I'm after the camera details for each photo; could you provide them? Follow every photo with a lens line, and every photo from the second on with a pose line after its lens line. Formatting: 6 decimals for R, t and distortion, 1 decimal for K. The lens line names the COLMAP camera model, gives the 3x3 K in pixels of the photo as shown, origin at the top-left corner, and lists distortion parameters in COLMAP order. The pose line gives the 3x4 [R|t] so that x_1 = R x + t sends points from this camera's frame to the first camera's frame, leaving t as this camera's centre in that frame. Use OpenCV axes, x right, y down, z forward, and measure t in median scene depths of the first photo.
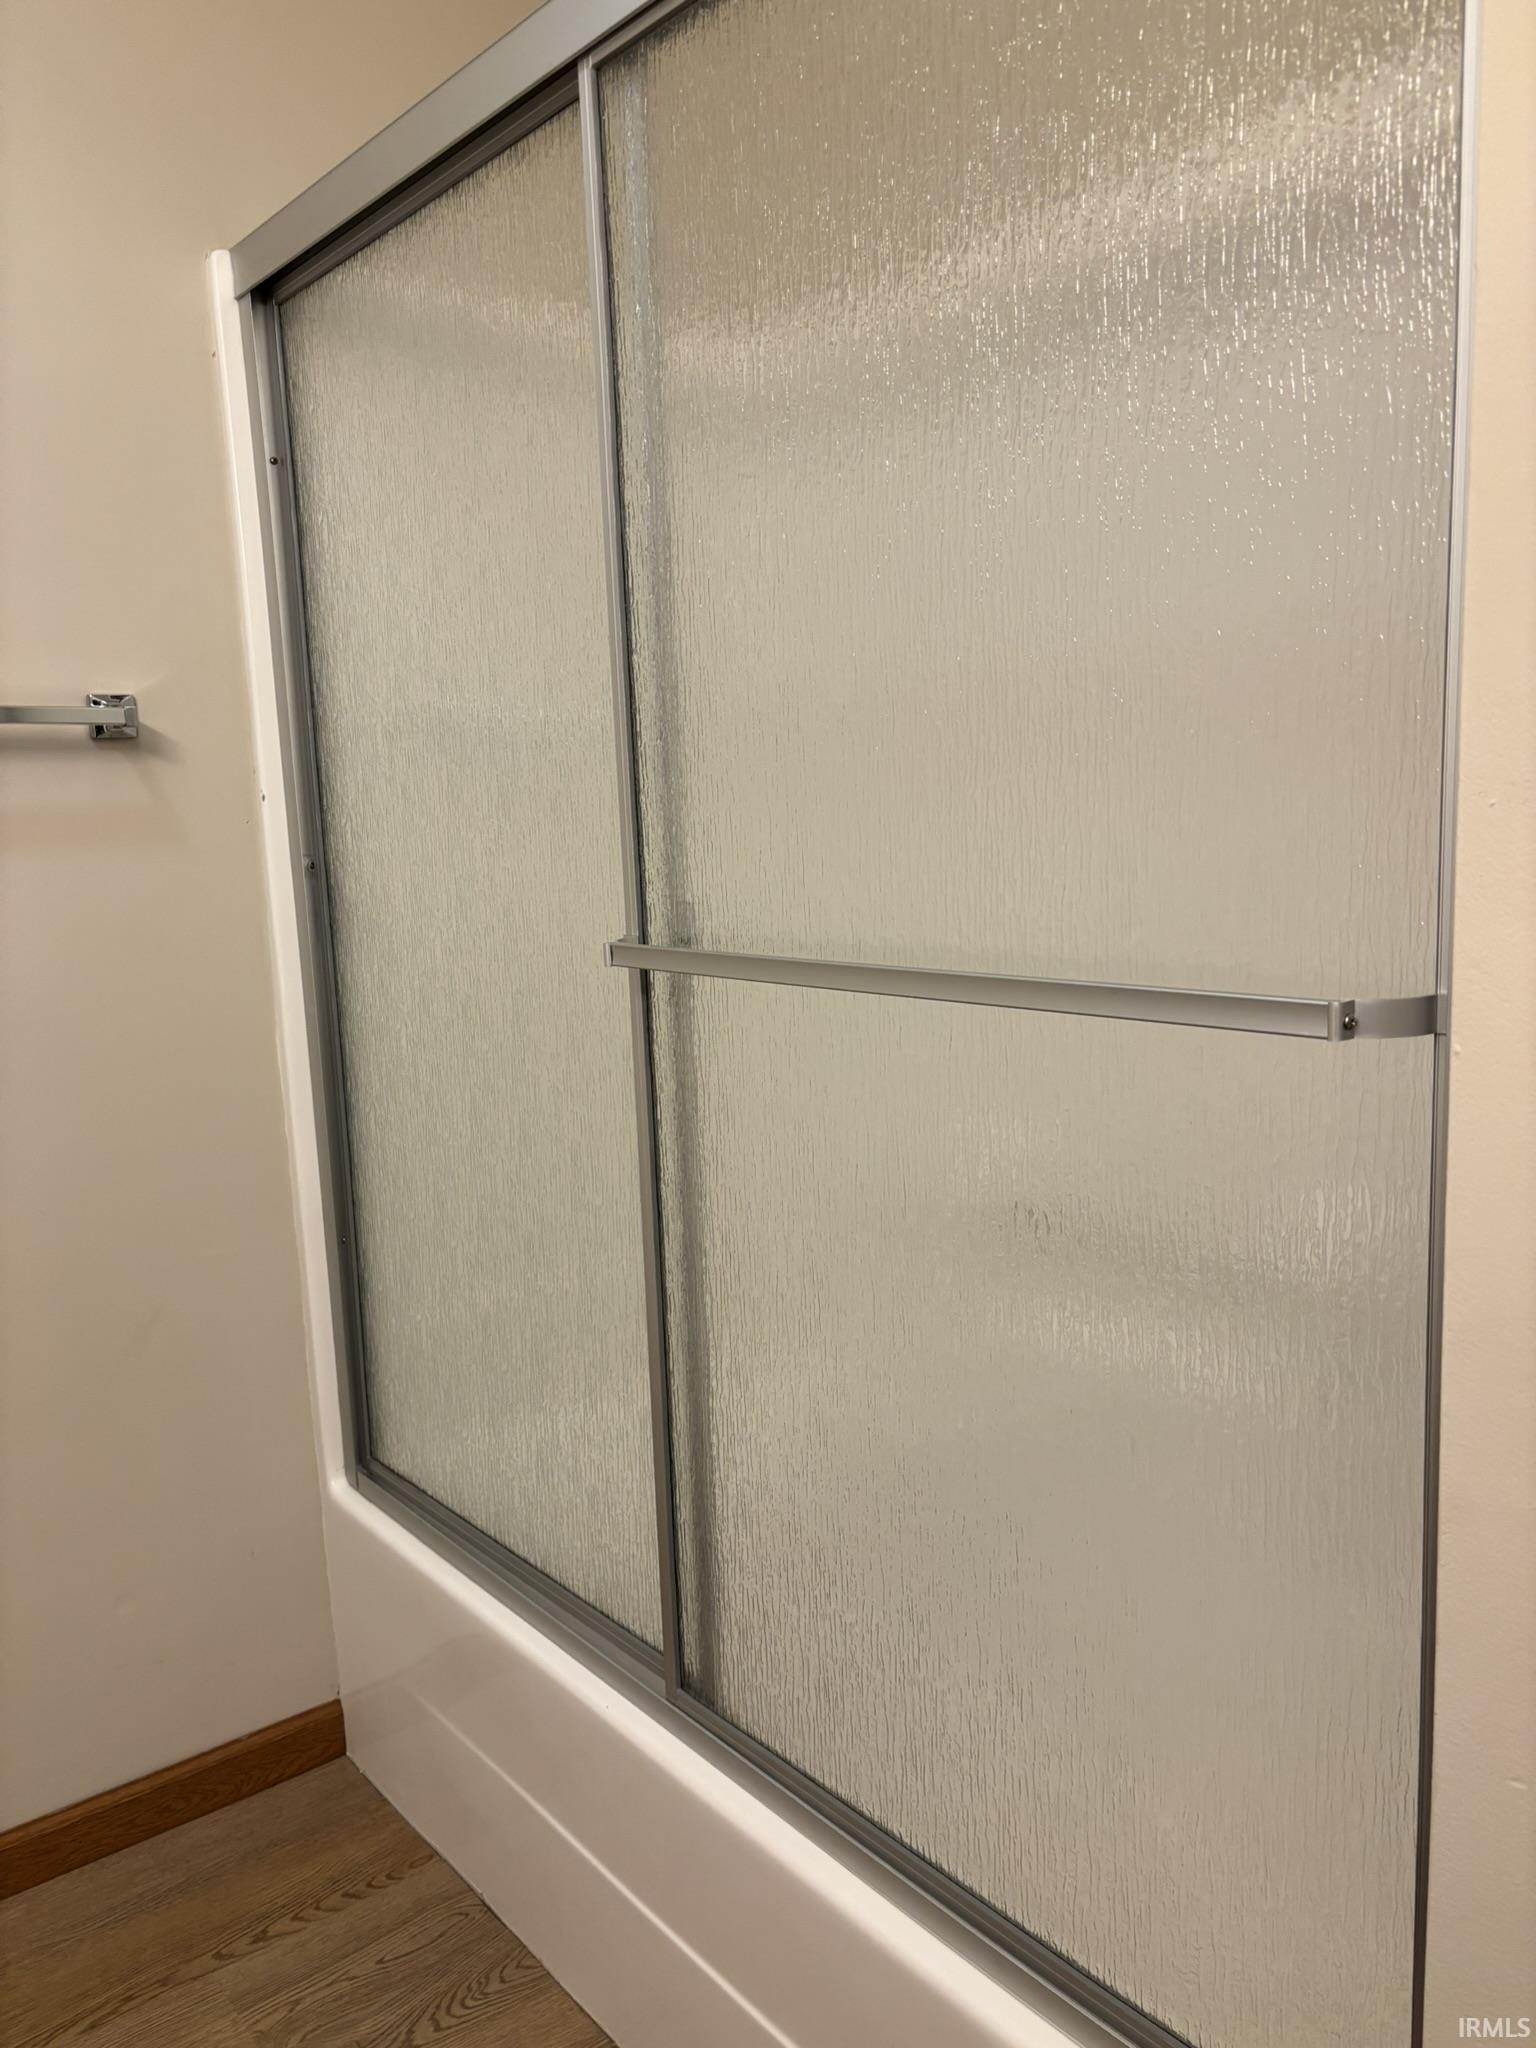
lens RADIAL K [[1573.8, 0, 768.0], [0, 1573.8, 1024.0], [0, 0, 1]] dist [0.081701, -0.079277]
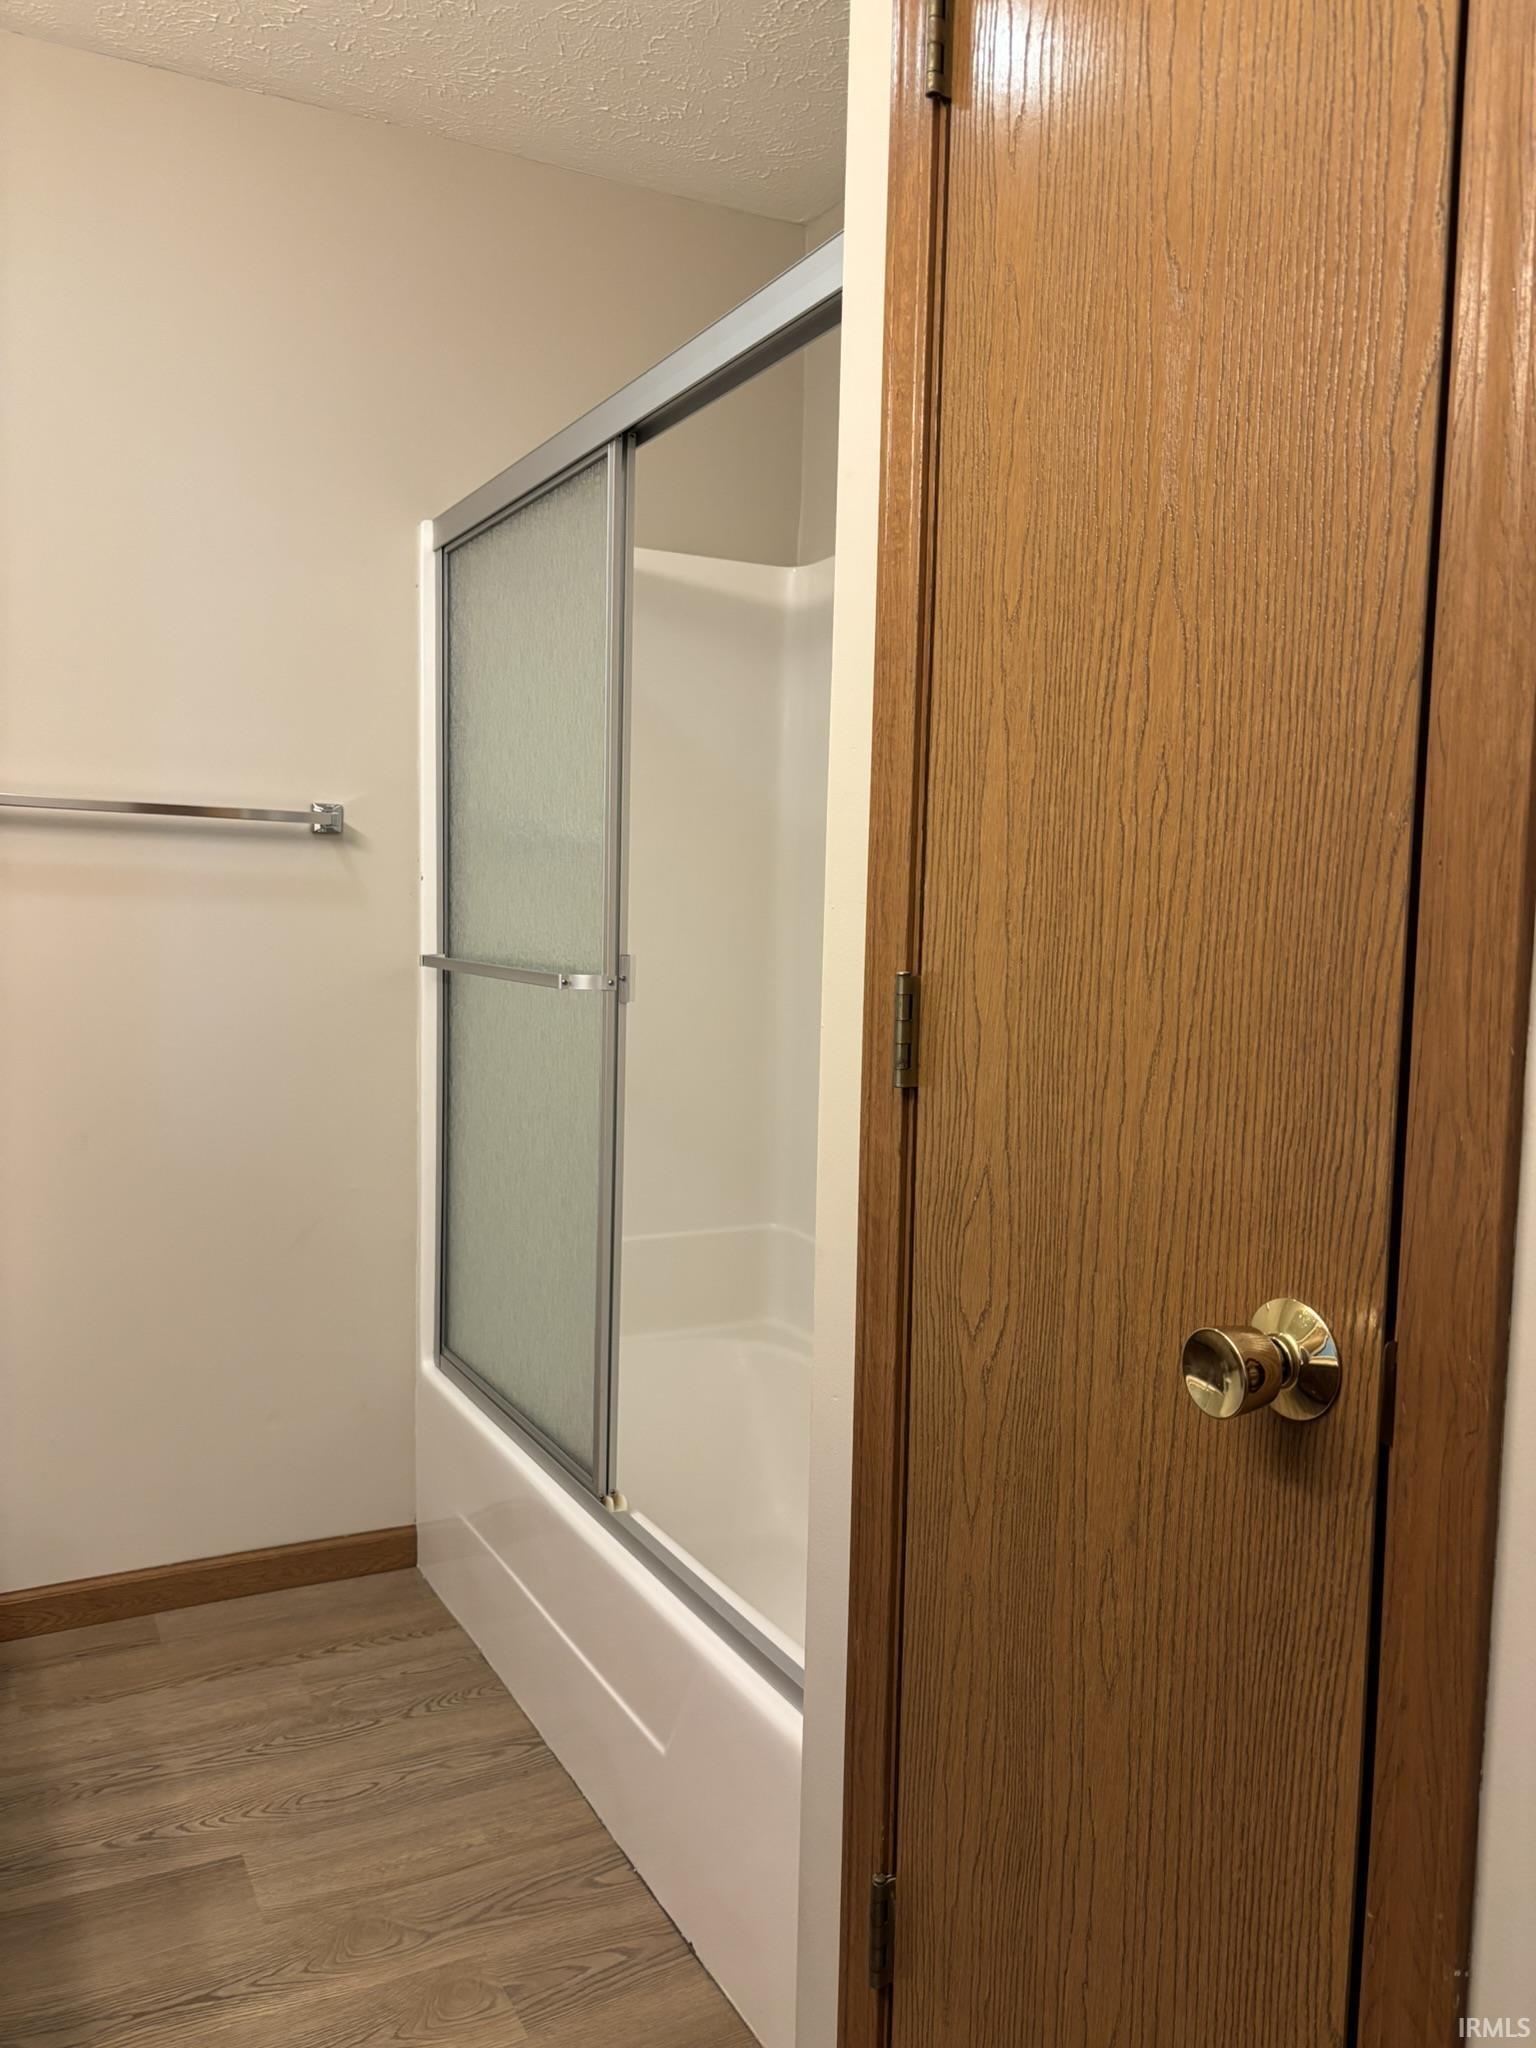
lens RADIAL K [[1524.8, 0, 768.0], [0, 1524.8, 1024.0], [0, 0, 1]] dist [0.026085, 0.004412]
pose [[0.983685, 0.076893, -0.162637, 0.241544], [-0.087919, 0.994214, -0.061711, 0.050909], [0.156951, 0.075003, 0.984754, -0.330377]]
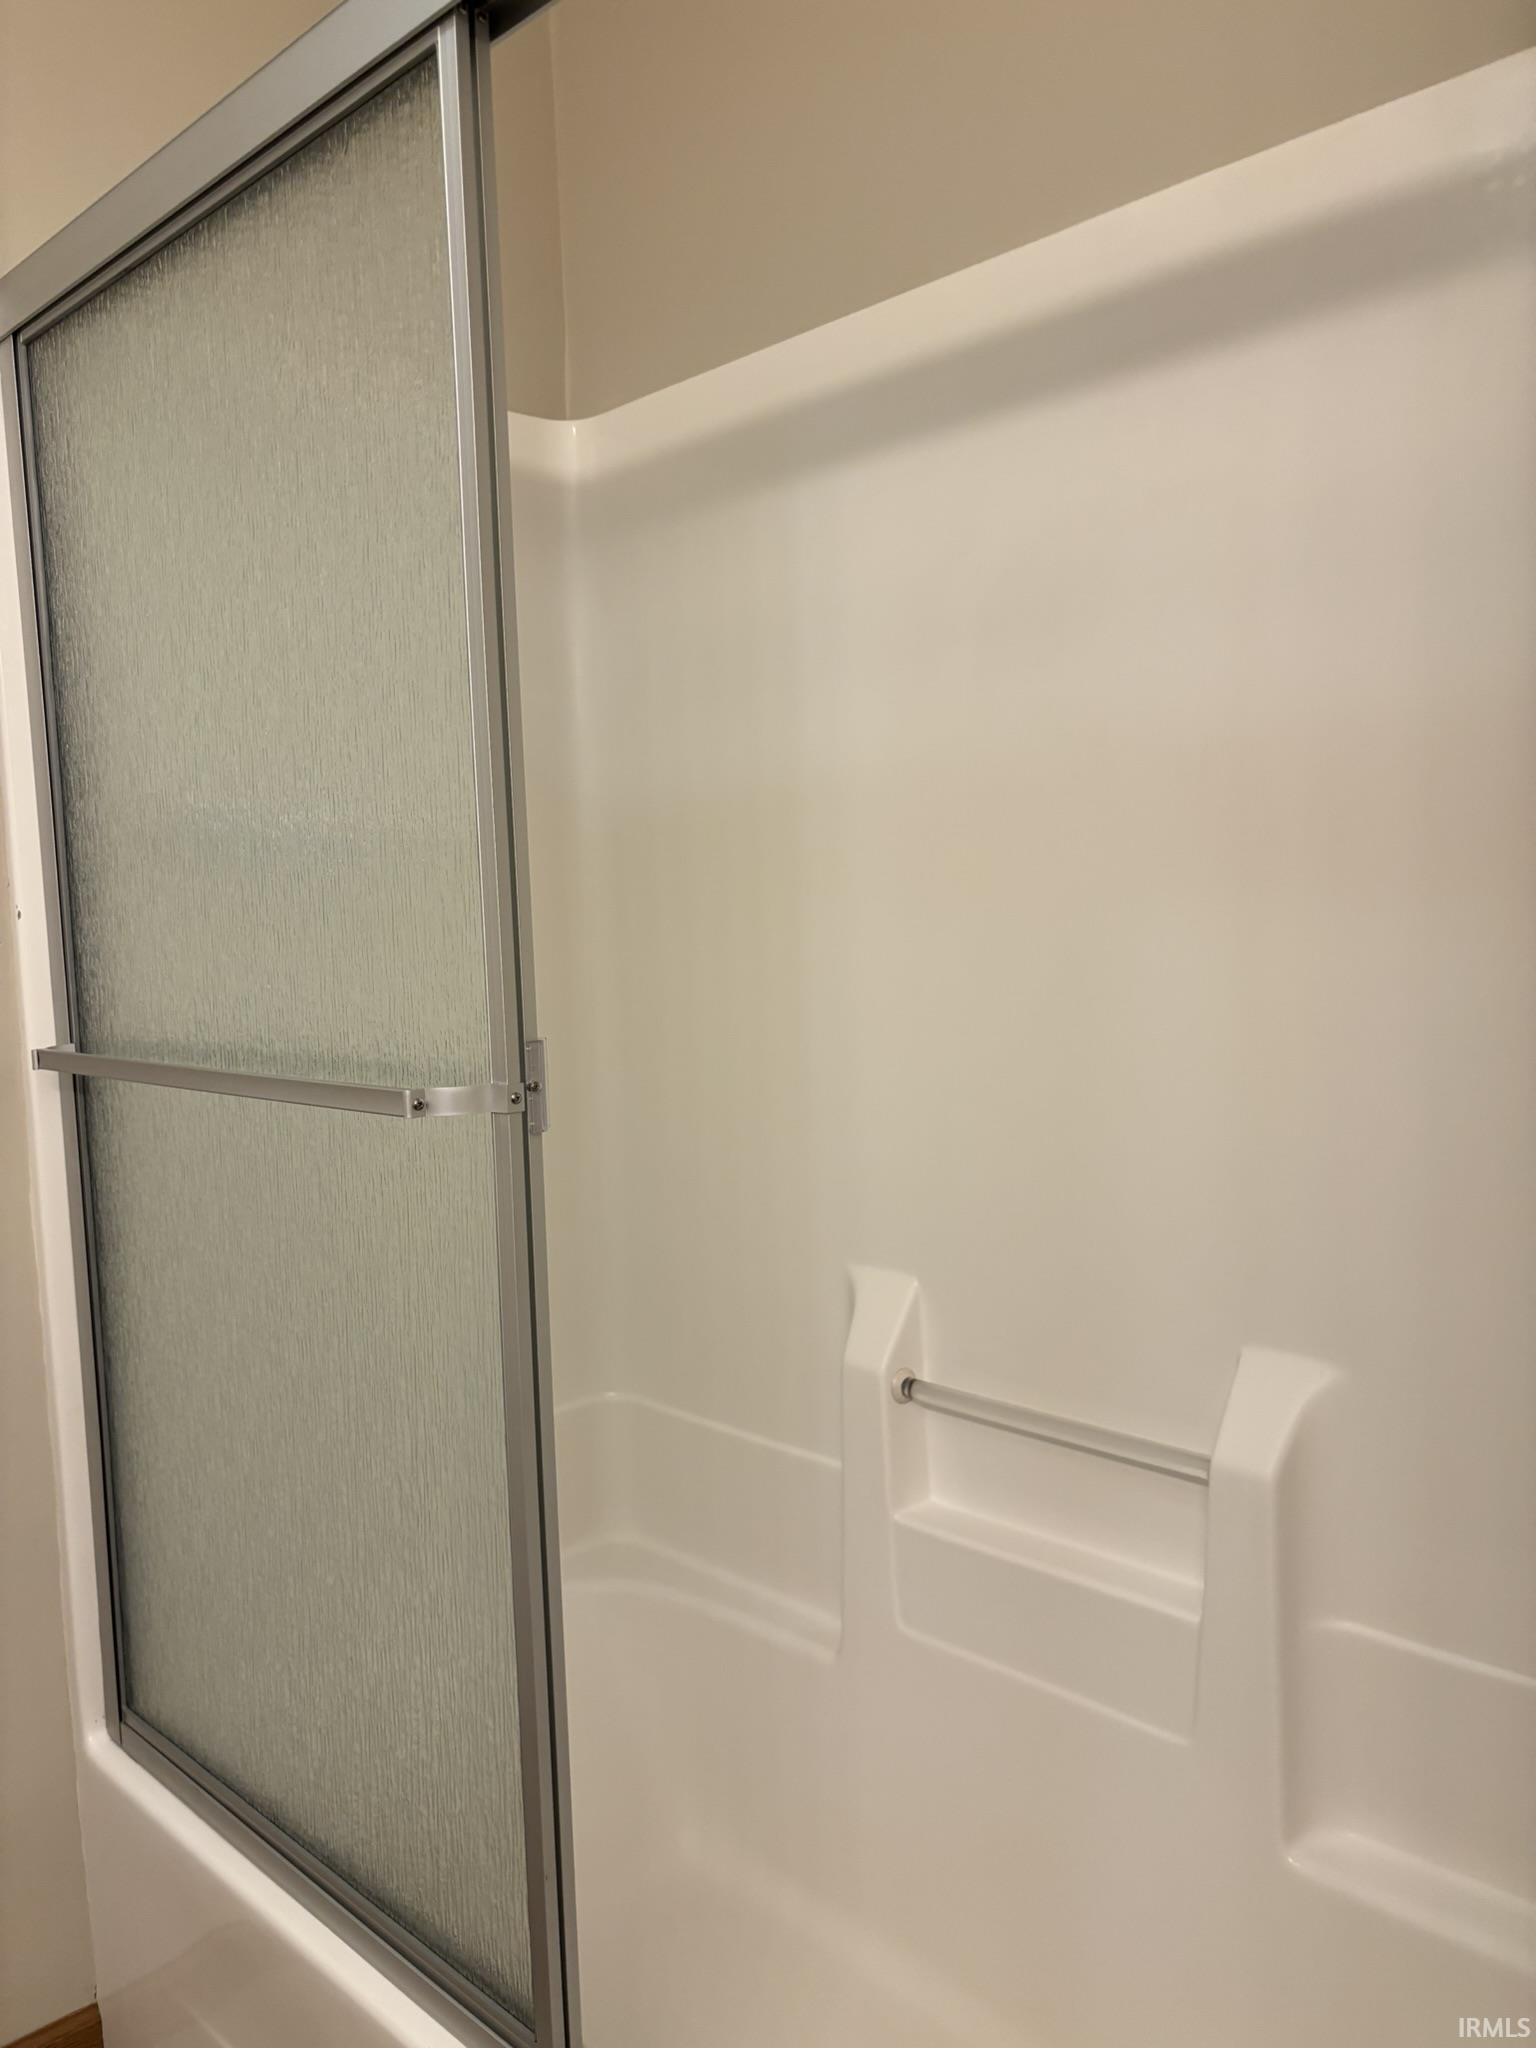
lens RADIAL K [[1451.0, 0, 698.6], [0, 1451.0, 1015.8], [0, 0, 1]] dist [-0.001105, 0.001241]
pose [[0.991674, -0.006833, 0.128596, -0.060380], [0.016448, 0.997133, -0.073858, -0.028179], [-0.127723, 0.075358, 0.988943, 0.206541]]
